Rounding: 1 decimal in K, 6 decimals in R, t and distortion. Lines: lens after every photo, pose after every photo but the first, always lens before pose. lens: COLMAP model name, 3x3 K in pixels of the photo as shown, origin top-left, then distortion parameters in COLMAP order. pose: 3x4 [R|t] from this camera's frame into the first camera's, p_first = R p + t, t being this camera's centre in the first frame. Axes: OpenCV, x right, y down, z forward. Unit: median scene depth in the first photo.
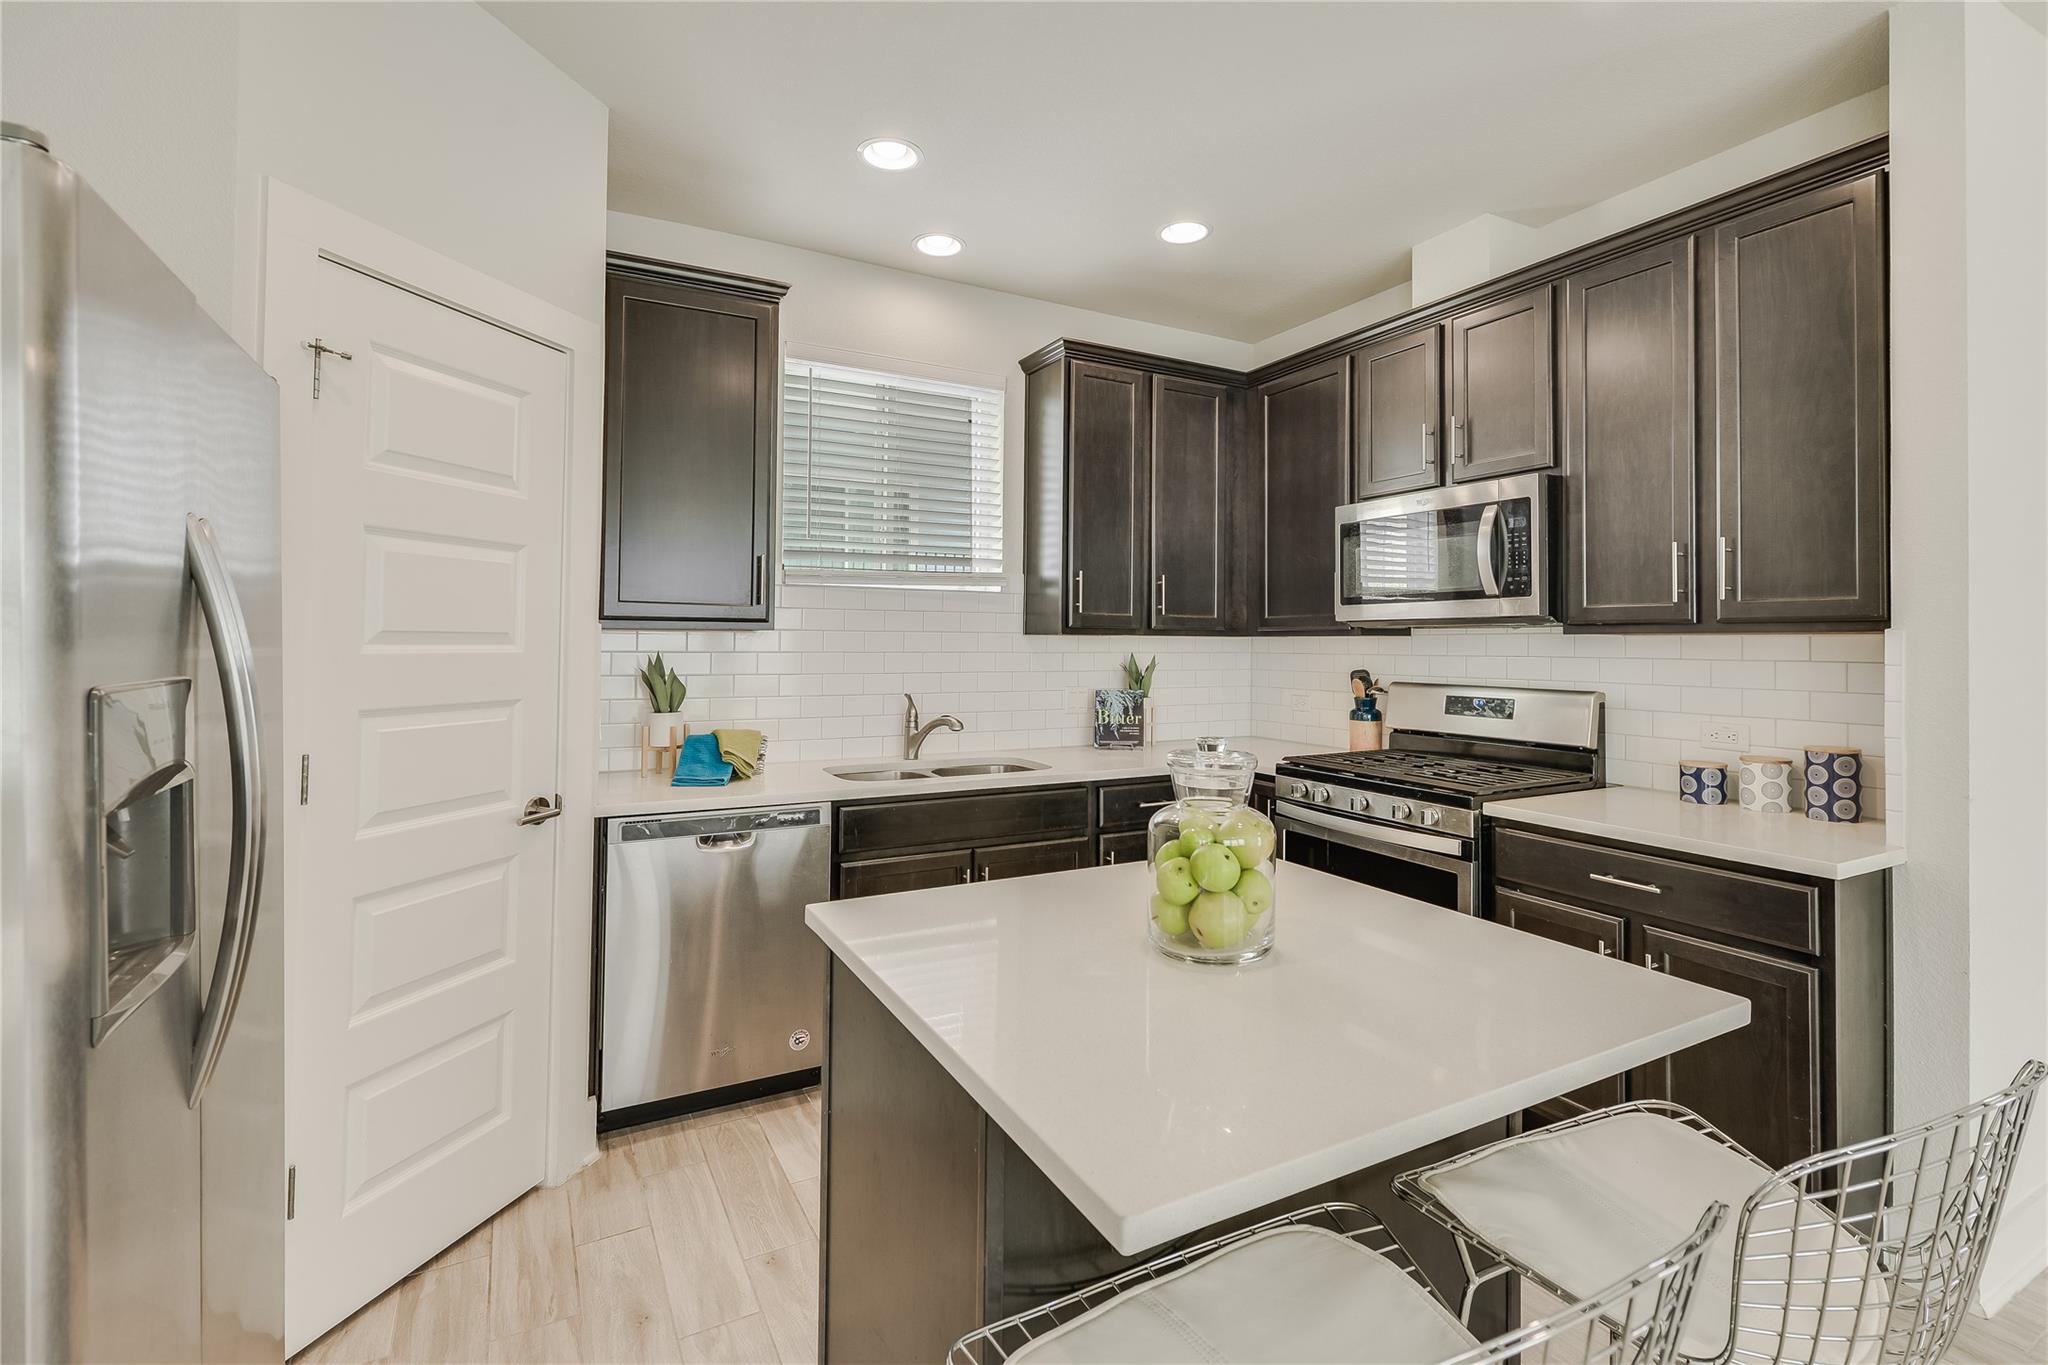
lens RADIAL K [[920.1, 0, 1023.4], [0, 920.1, 633.0], [0, 0, 1]] dist [-0.000129, -0.000942]
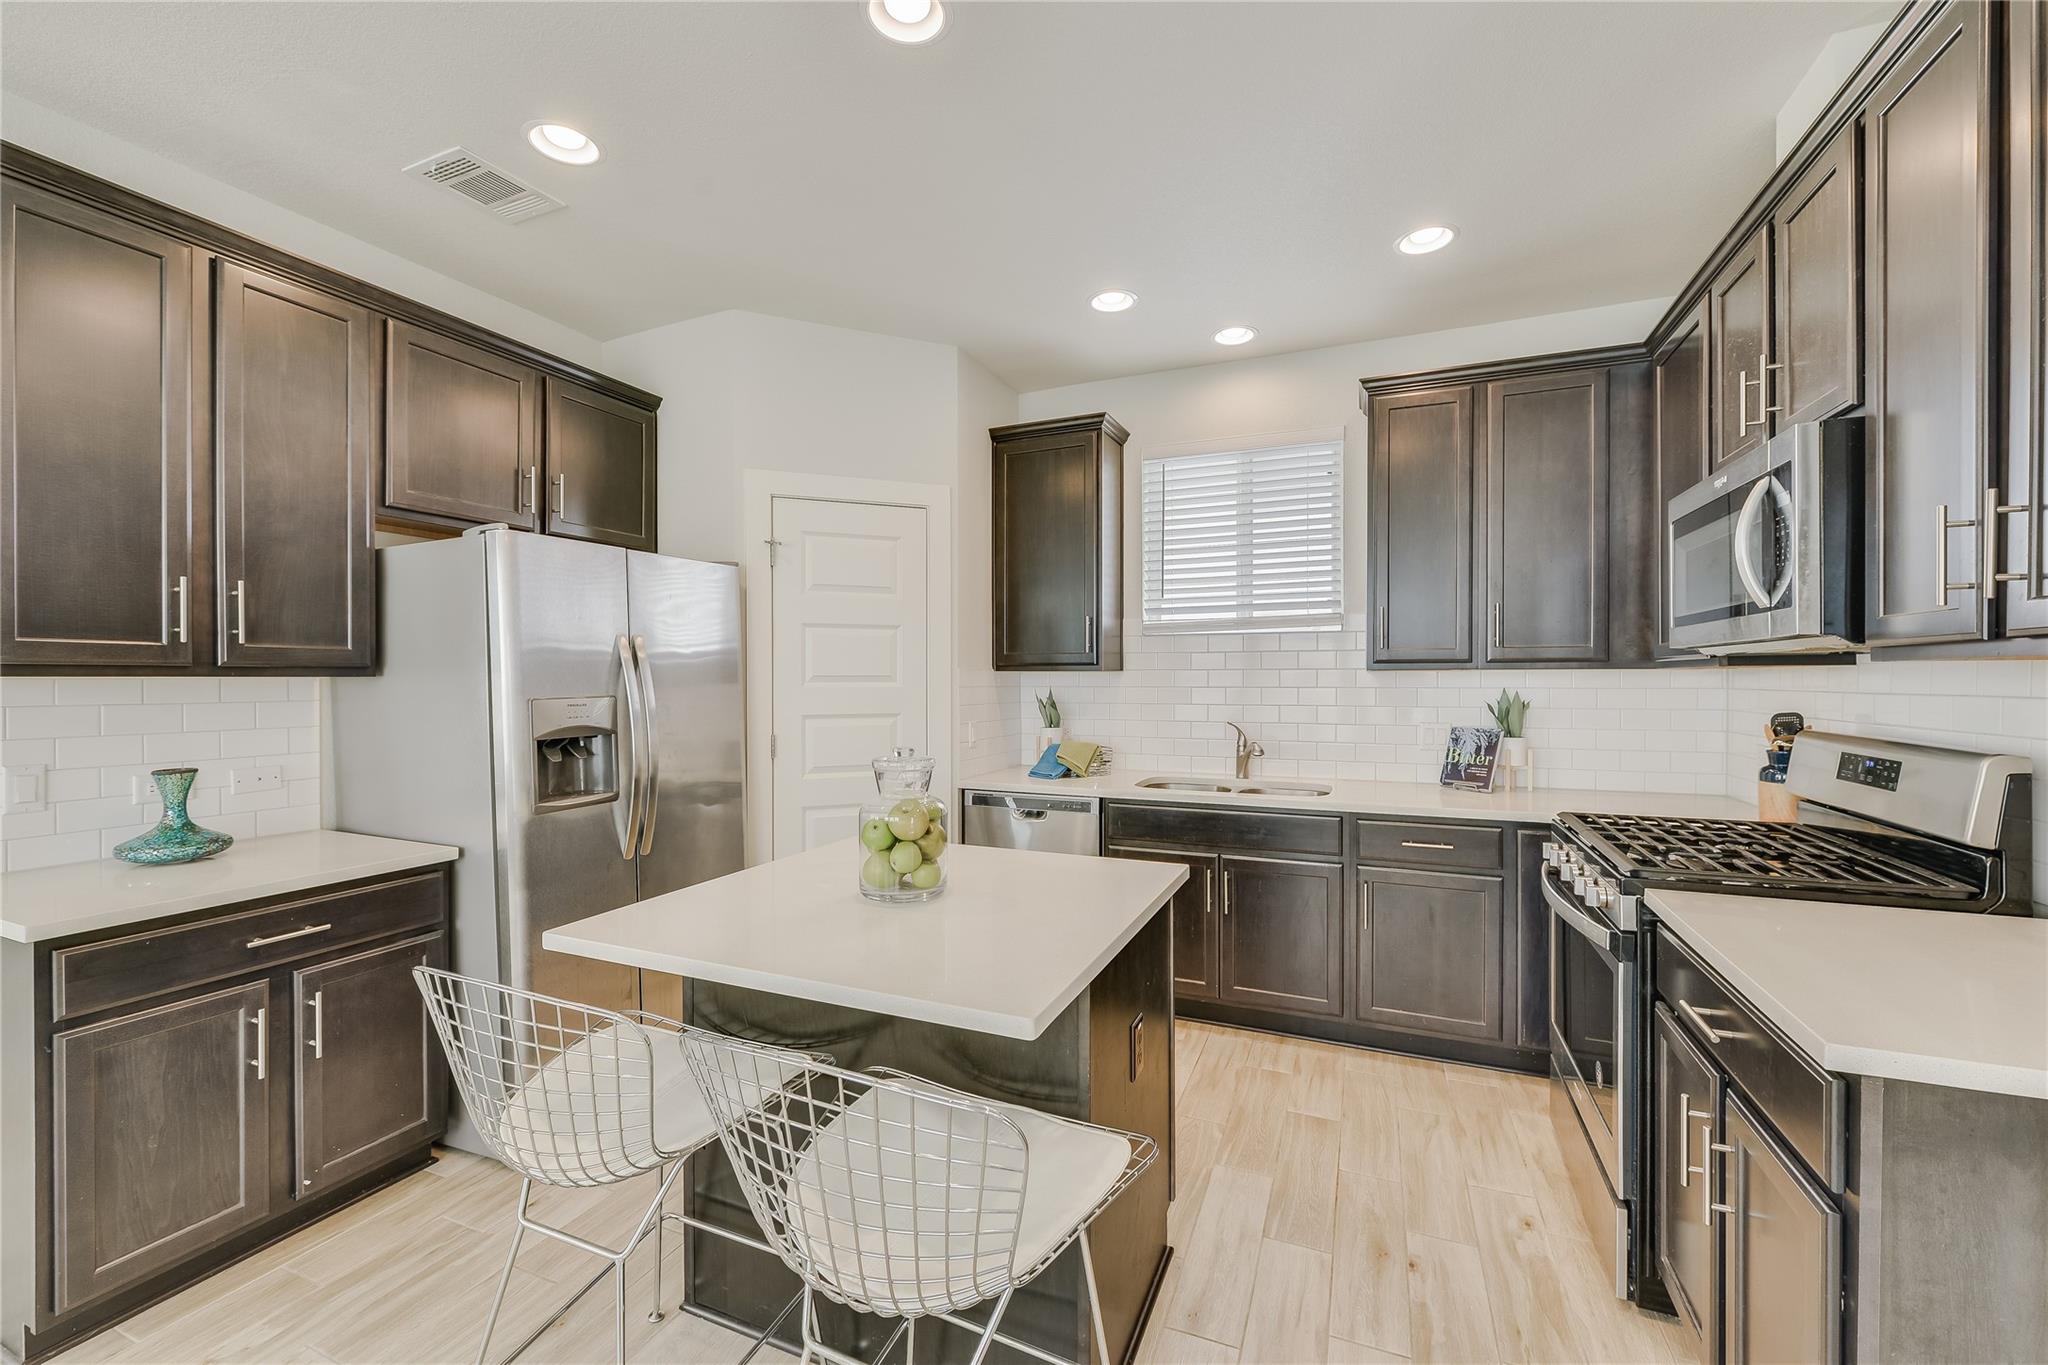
lens RADIAL K [[802.7, 0, 1030.5], [0, 802.7, 679.9], [0, 0, 1]] dist [-0.018649, -0.000204]
pose [[0.627229, -0.004773, -0.778820, 0.524192], [0.013896, 0.999891, 0.005063, 0.002357], [0.778711, -0.013998, 0.627227, 0.150759]]
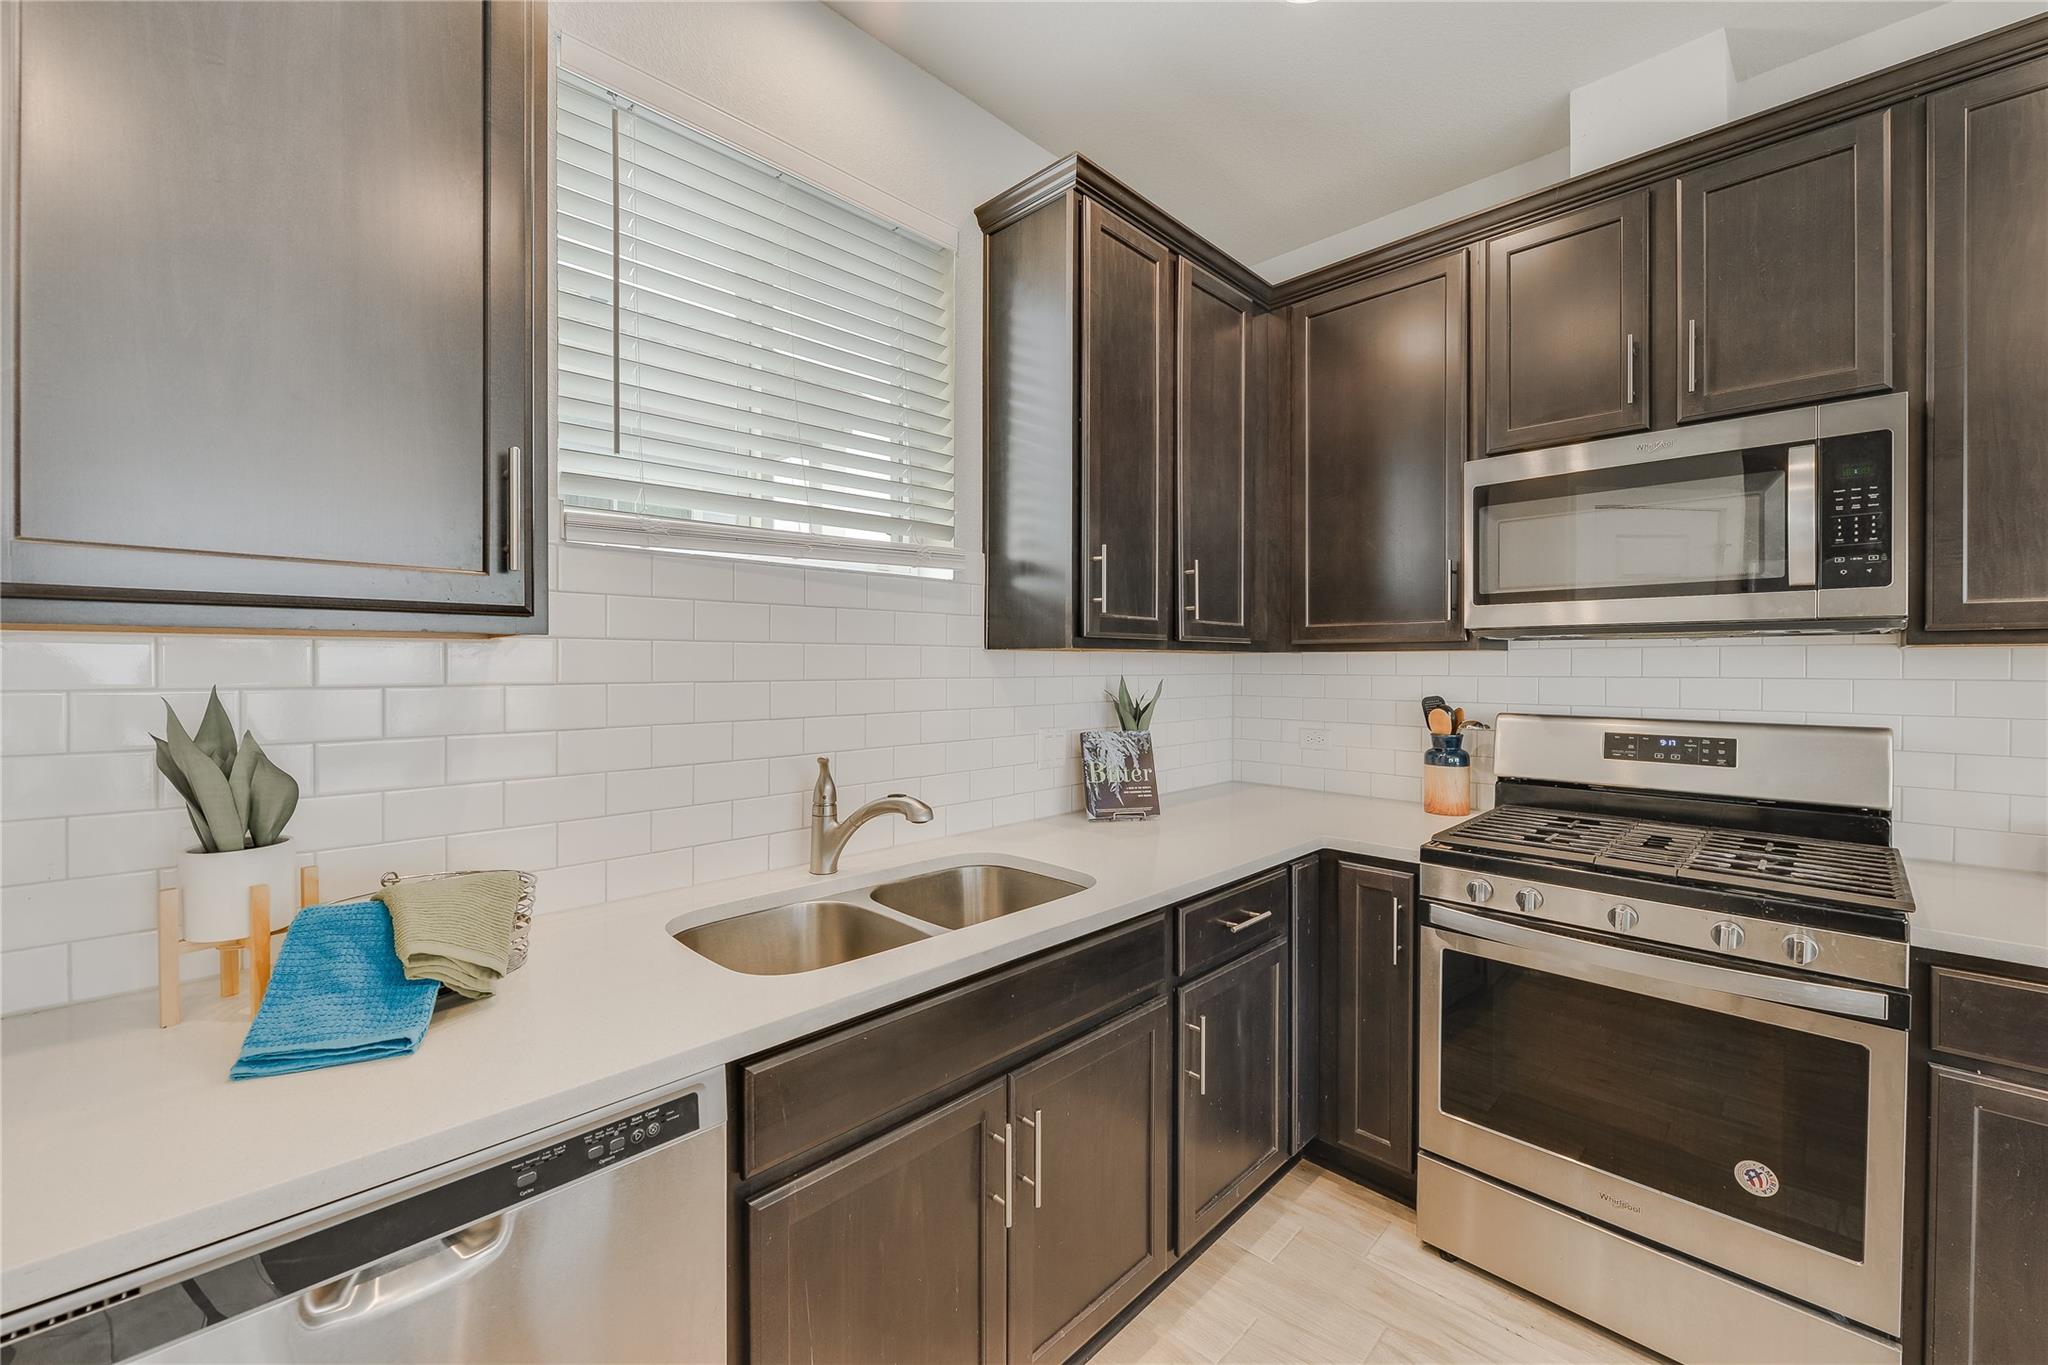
lens RADIAL K [[814.8, 0, 1036.7], [0, 814.8, 678.5], [0, 0, 1]] dist [-0.002822, -0.001704]
pose [[0.954615, -0.011356, 0.297627, -0.149402], [0.002114, 0.999506, 0.031356, 0.004637], [-0.297836, -0.029304, 0.954167, 0.511219]]
